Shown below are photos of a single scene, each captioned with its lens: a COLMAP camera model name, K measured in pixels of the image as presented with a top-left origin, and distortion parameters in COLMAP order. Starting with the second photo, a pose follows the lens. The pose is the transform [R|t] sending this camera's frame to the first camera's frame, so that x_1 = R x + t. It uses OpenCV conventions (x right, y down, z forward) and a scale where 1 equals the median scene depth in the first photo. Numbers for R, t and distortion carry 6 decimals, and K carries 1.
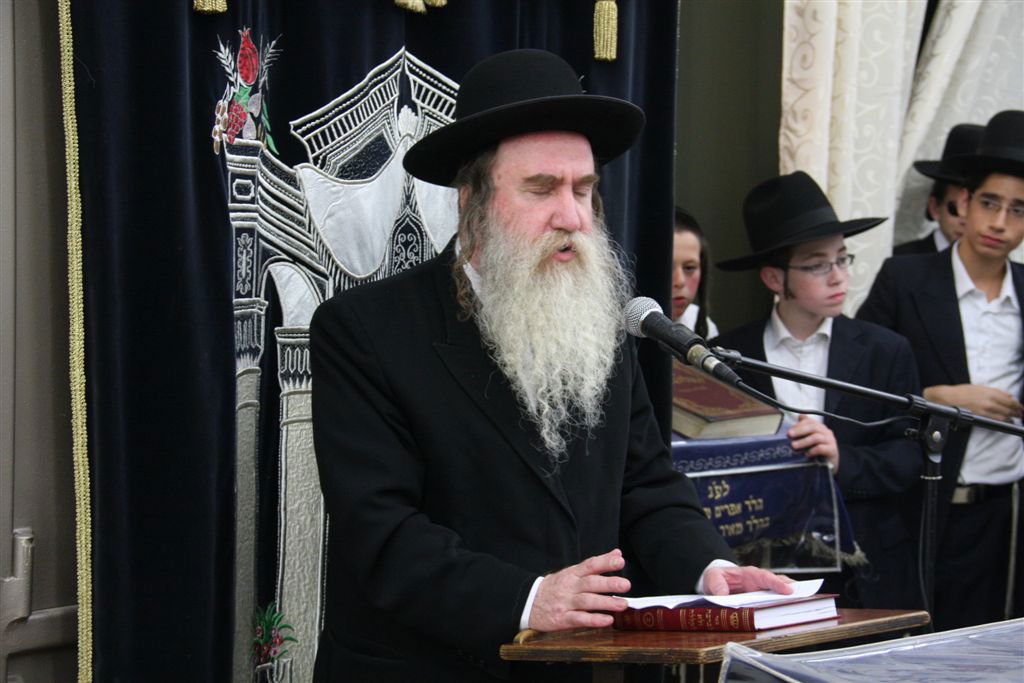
lens RADIAL K [[2086.0, 0, 512.0], [0, 2086.0, 341.5], [0, 0, 1]] dist [0.020135, 0.101168]
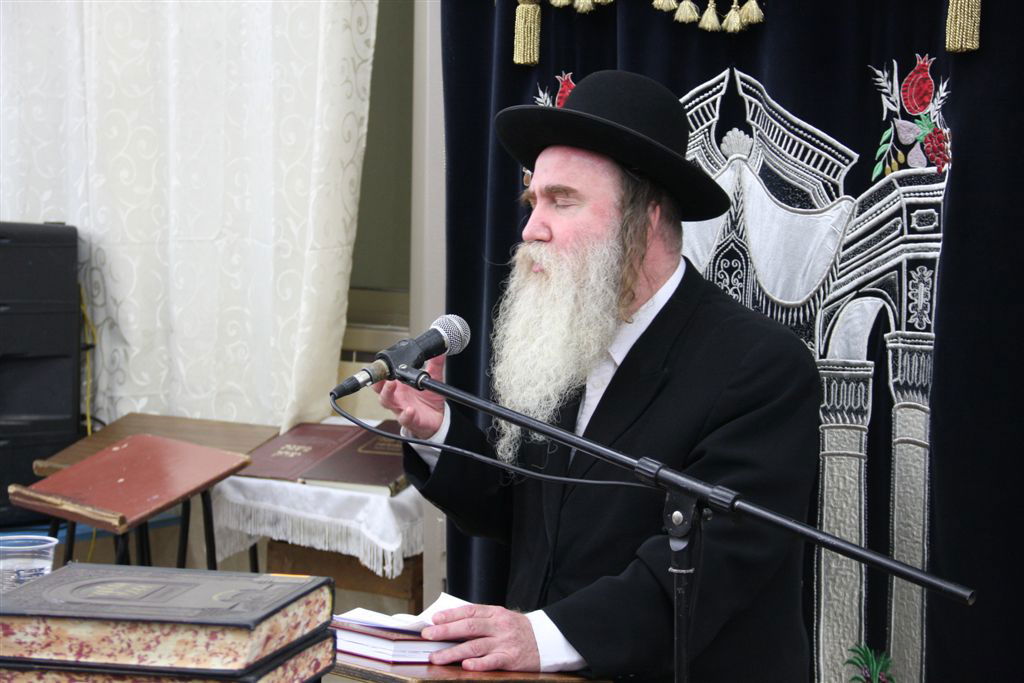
lens RADIAL K [[2093.5, 0, 511.1], [0, 2093.5, 337.1], [0, 0, 1]] dist [0.305037, 0.237662]
pose [[0.134437, 0.034996, -0.990304, 0.861788], [-0.073645, 0.996965, 0.025234, -0.030726], [0.988182, 0.069538, 0.136607, 0.720383]]
